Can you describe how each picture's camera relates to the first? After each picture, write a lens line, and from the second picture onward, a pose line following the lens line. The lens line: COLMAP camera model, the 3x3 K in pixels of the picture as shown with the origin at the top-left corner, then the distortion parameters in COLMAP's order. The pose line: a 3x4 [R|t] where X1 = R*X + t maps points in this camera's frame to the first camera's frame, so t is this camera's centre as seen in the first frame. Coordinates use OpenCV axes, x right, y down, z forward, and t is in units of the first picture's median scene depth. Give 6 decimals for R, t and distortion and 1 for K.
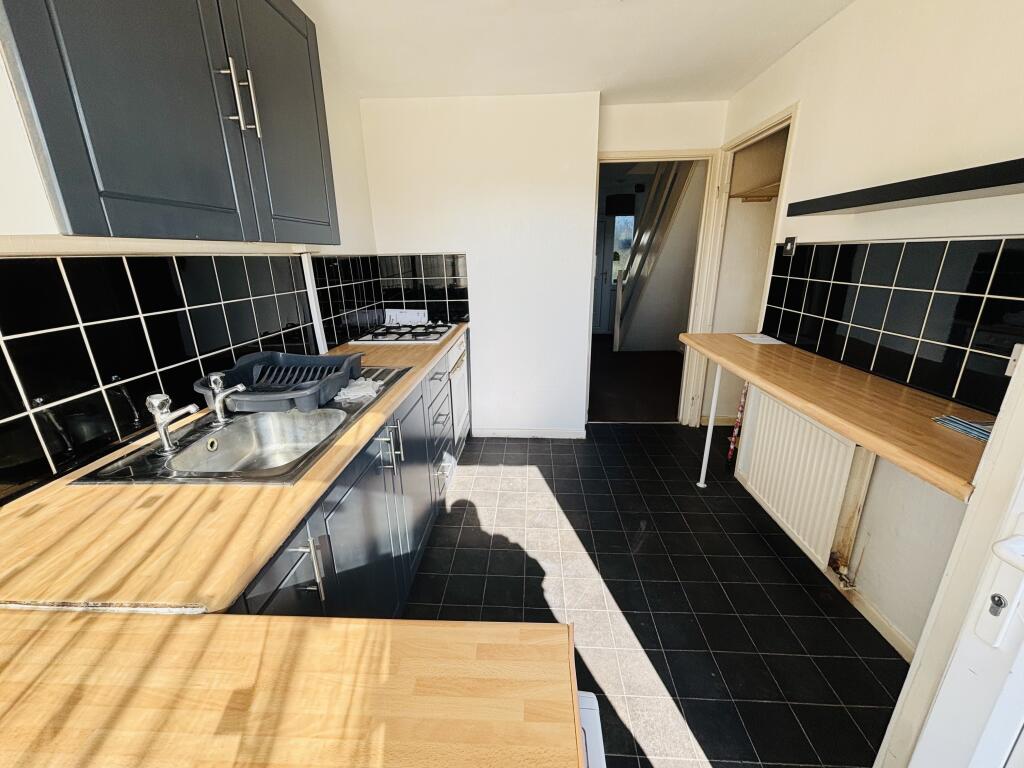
lens RADIAL K [[410.4, 0, 512.0], [0, 410.4, 384.0], [0, 0, 1]] dist [0.001163, -0.000337]
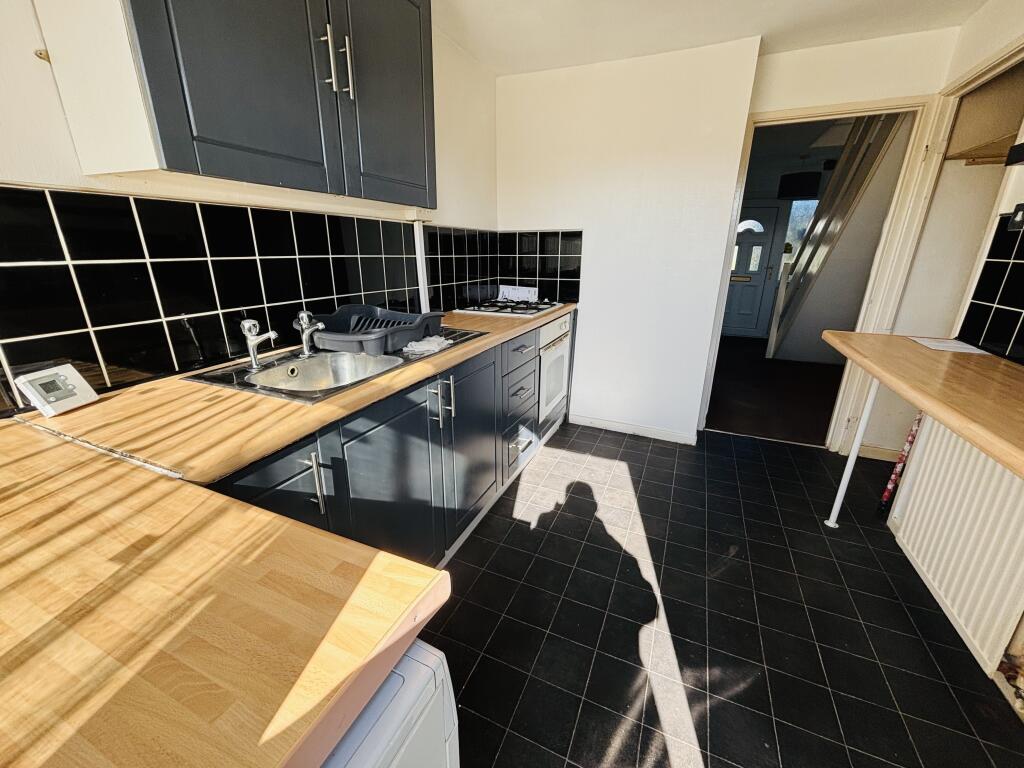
lens RADIAL K [[411.1, 0, 512.0], [0, 411.1, 384.0], [0, 0, 1]] dist [0.000013, 0.000538]
pose [[0.935642, 0.132090, -0.327301, 0.166898], [-0.127687, 0.991197, 0.035007, 0.043622], [0.329044, 0.009038, 0.944271, 0.068238]]
